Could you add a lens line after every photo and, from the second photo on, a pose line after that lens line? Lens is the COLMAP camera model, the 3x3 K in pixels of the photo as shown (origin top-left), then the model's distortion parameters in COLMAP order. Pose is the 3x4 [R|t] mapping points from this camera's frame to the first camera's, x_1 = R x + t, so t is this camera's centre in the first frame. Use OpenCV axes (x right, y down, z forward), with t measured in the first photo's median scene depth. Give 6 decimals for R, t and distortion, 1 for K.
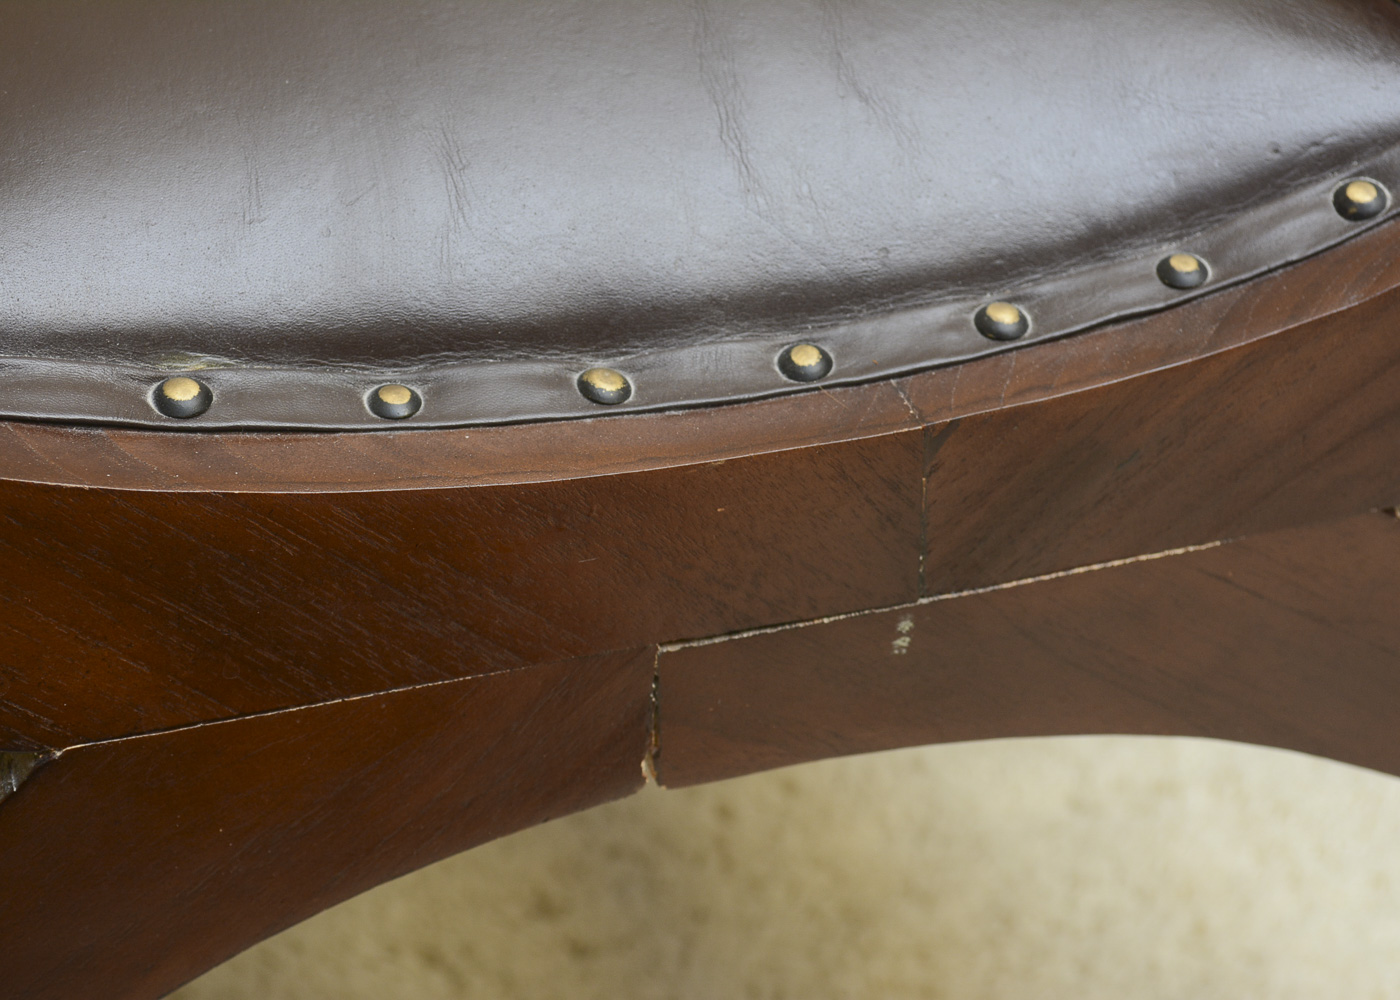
lens RADIAL K [[2902.5, 0, 699.4], [0, 2902.5, 500.9], [0, 0, 1]] dist [0.029198, 0.000000]
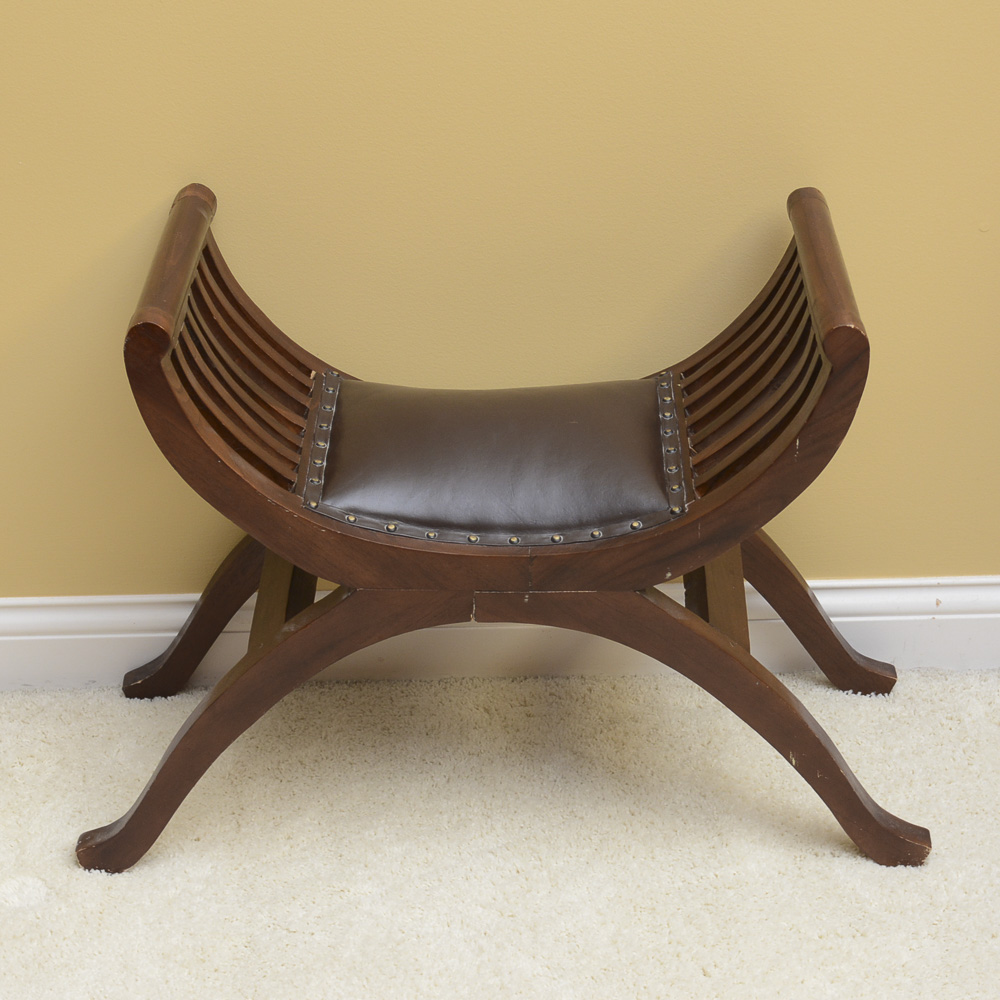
lens RADIAL K [[2462.5, 0, 501.5], [0, 2462.5, 499.9], [0, 0, 1]] dist [0.283152, 0.000000]
pose [[0.952840, 0.147495, -0.265218, 1.121527], [-0.166022, 0.984918, -0.048725, 0.092914], [0.254031, 0.090459, 0.962957, -3.070939]]
